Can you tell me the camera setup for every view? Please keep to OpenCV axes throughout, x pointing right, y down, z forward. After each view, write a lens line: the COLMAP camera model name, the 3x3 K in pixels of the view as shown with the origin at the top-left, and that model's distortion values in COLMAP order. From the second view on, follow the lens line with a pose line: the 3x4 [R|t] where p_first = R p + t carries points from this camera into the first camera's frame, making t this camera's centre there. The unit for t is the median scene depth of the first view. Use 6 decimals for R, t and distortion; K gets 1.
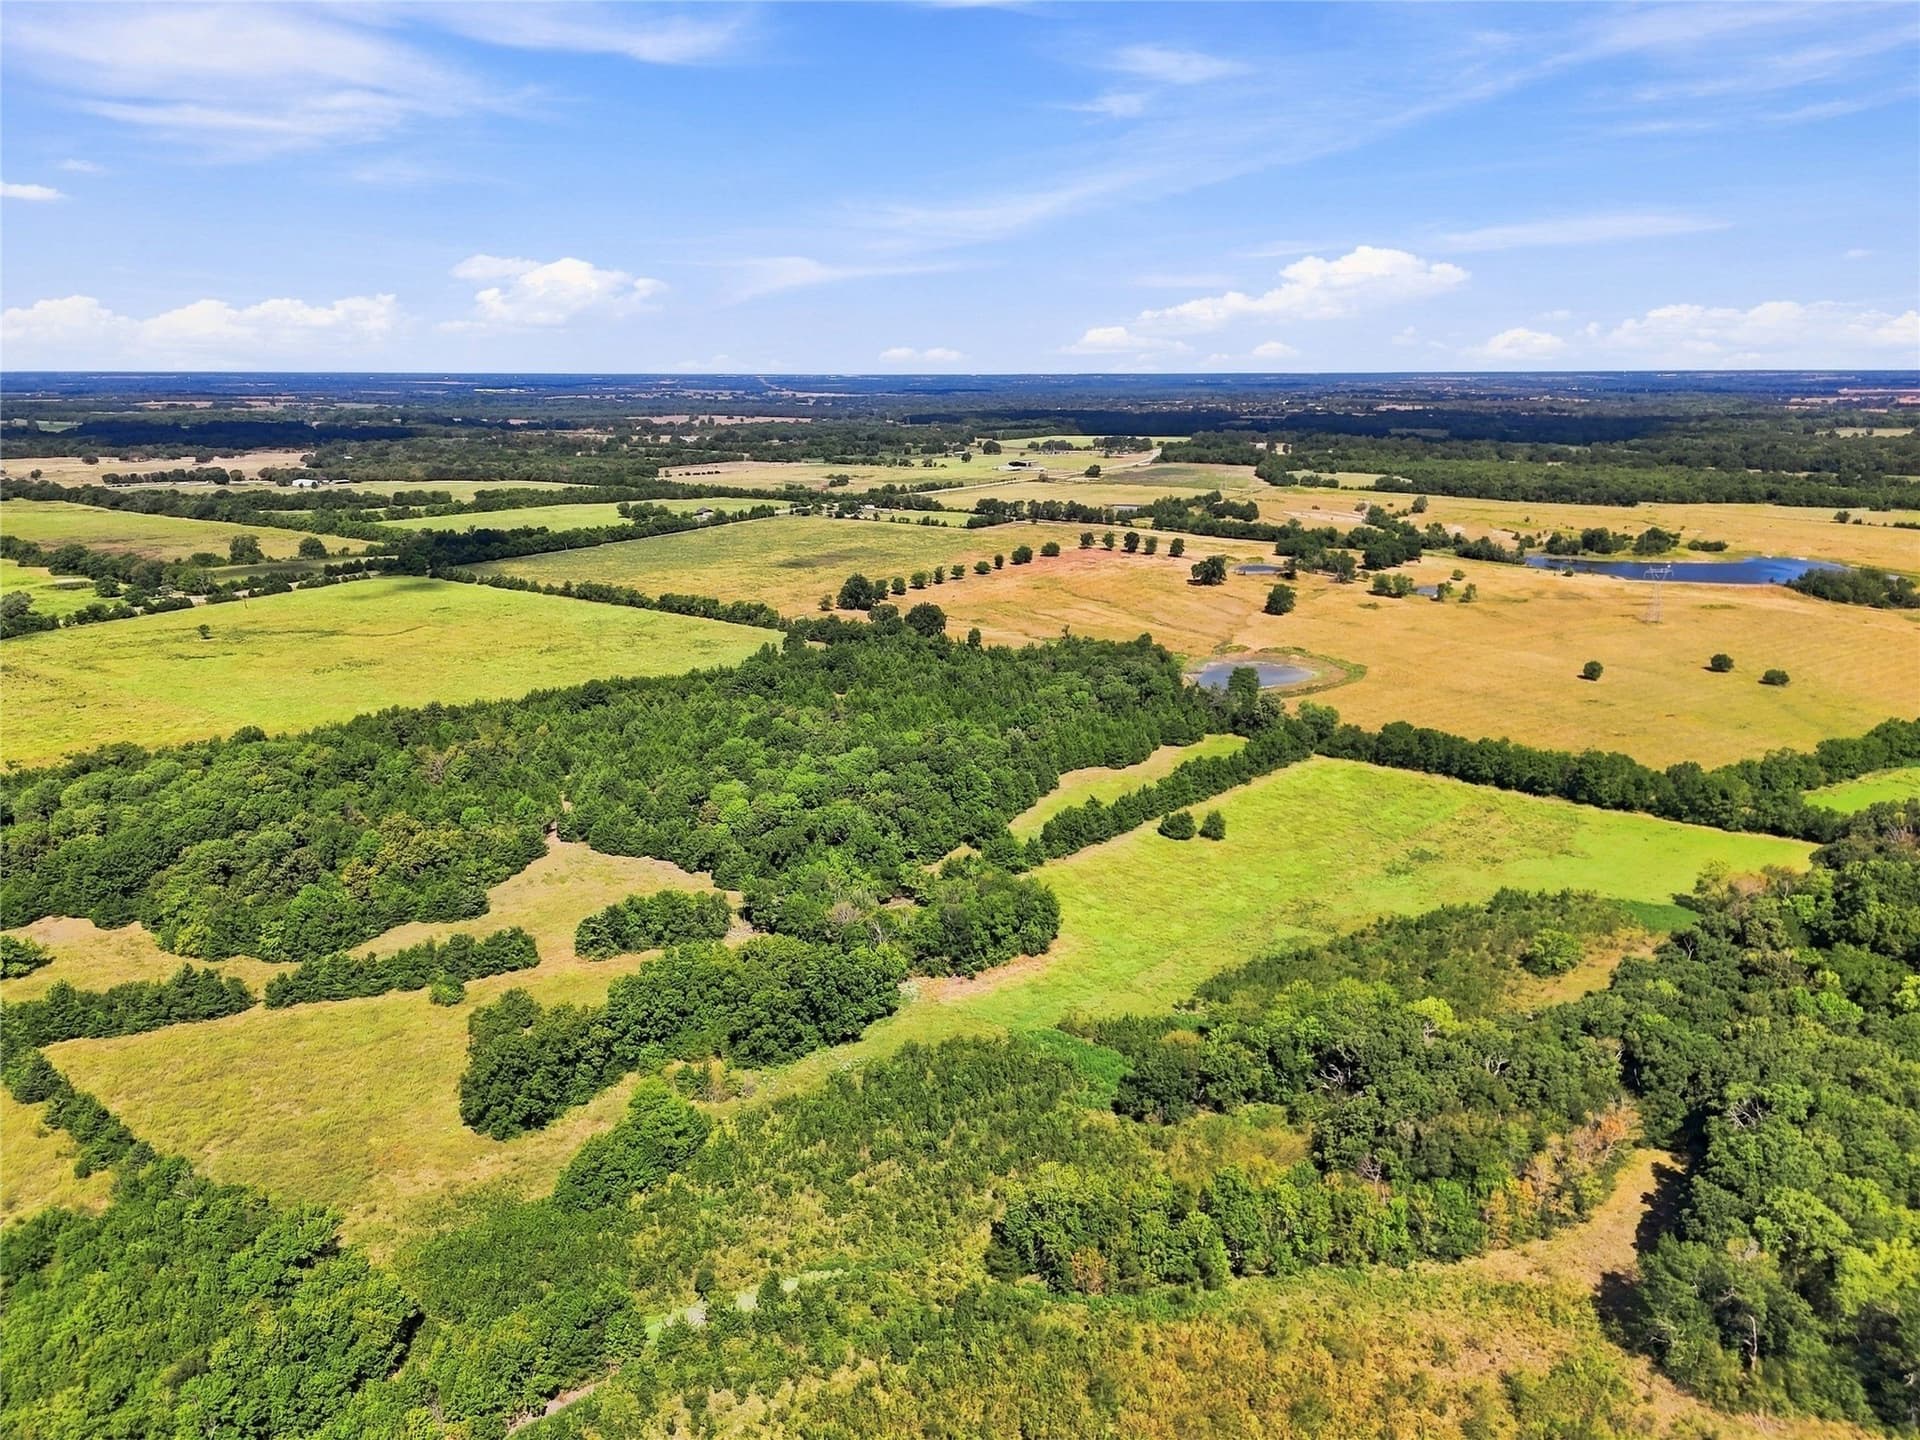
lens RADIAL K [[1417.2, 0, 960.0], [0, 1417.2, 720.0], [0, 0, 1]] dist [0.071377, -0.067363]
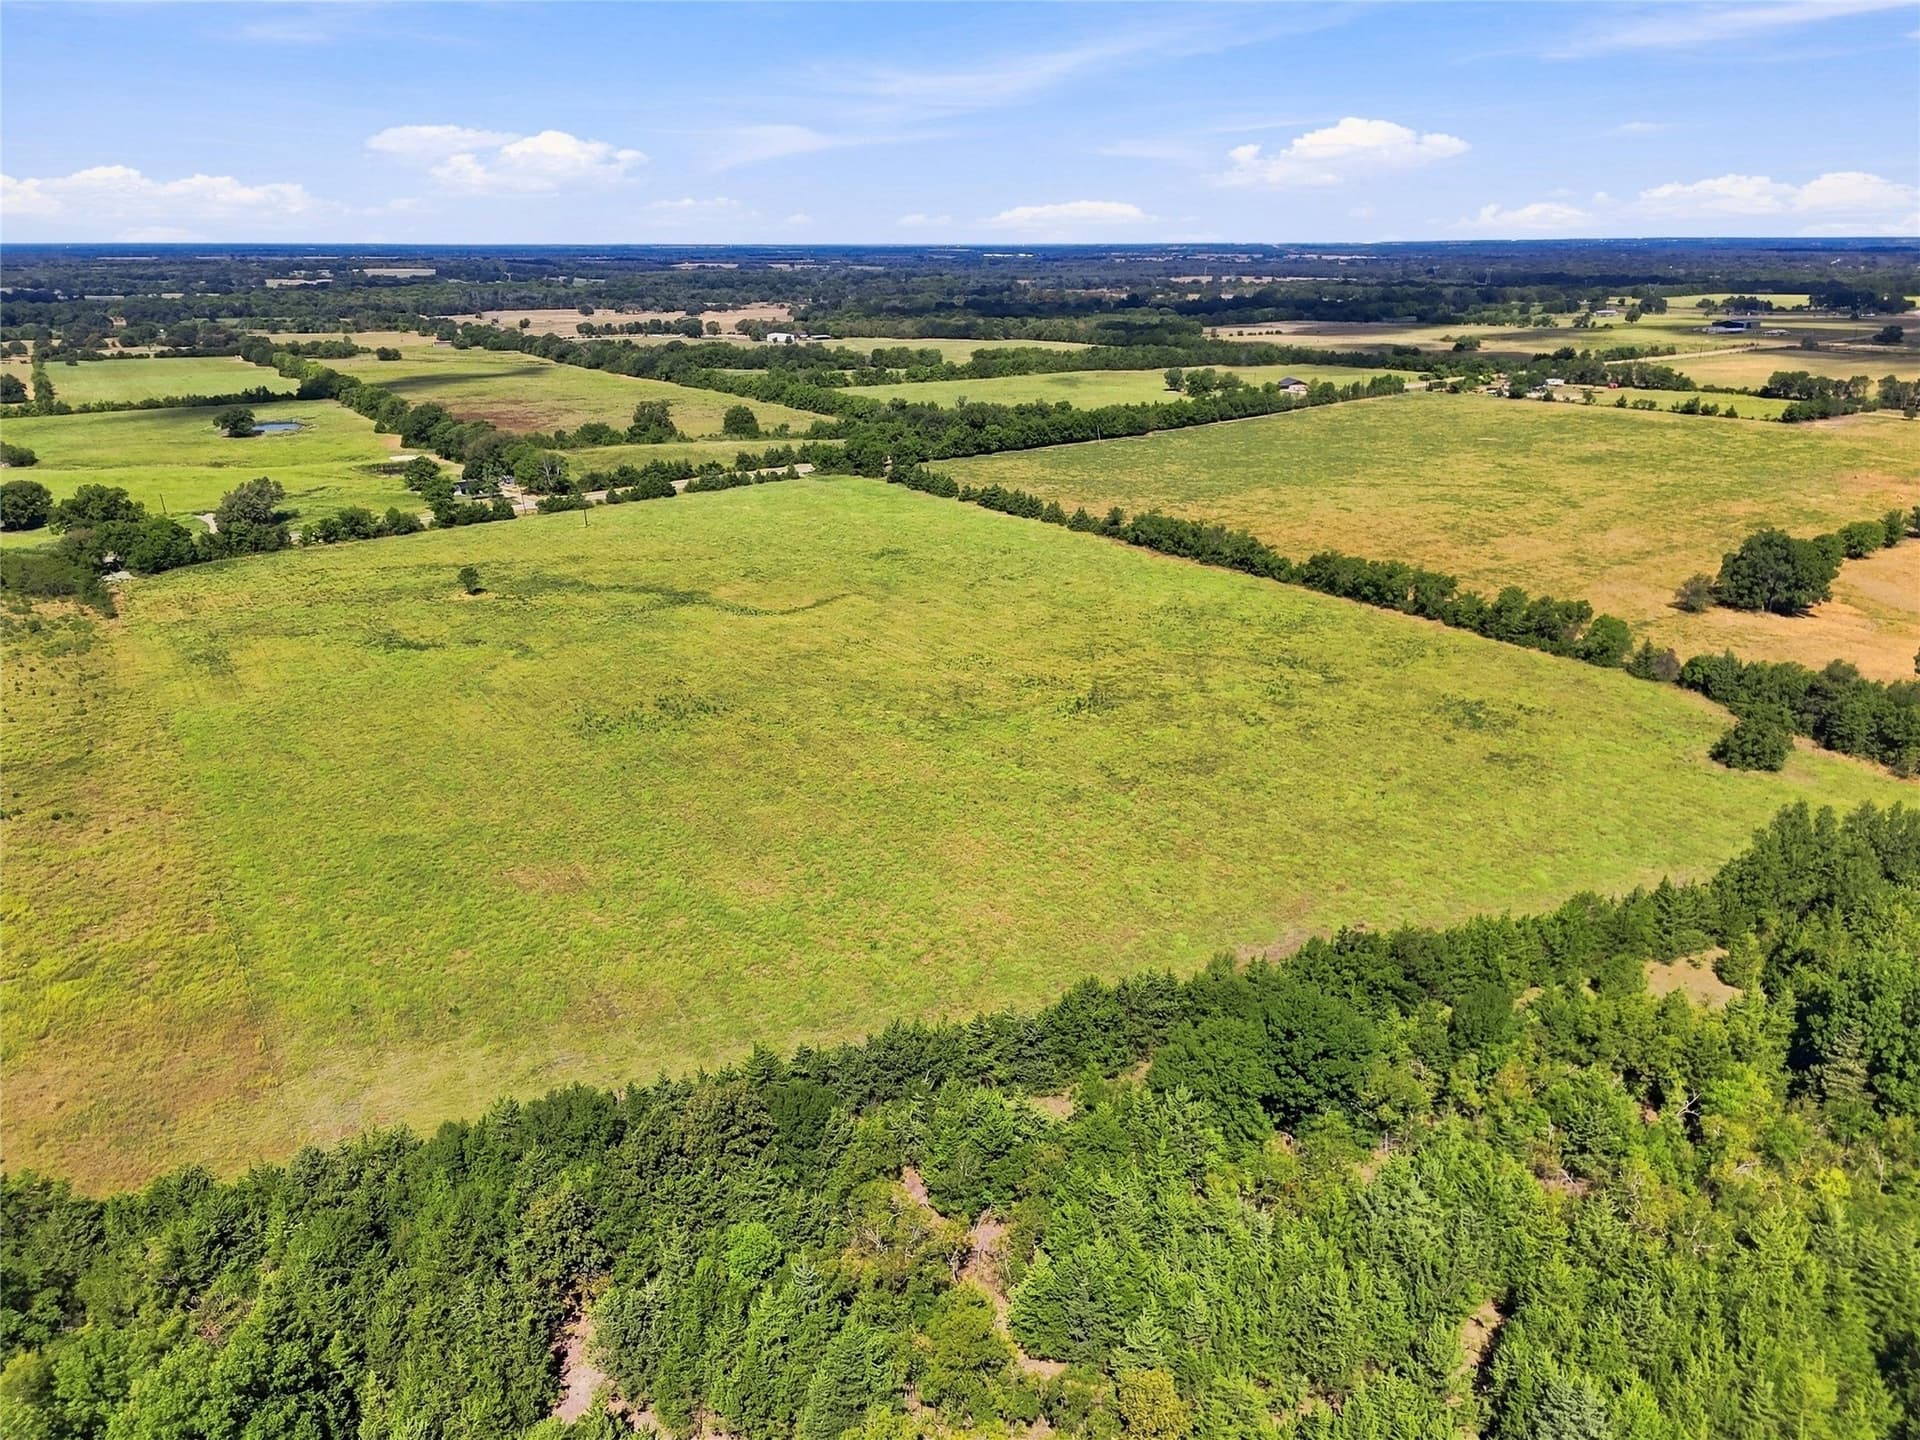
lens RADIAL K [[1410.9, 0, 959.2], [0, 1410.9, 730.8], [0, 0, 1]] dist [0.093598, -0.107003]
pose [[0.944233, 0.107324, -0.311296, -0.160398], [-0.078929, 0.991601, 0.102459, -0.065669], [0.319677, -0.072175, 0.944774, 0.486532]]
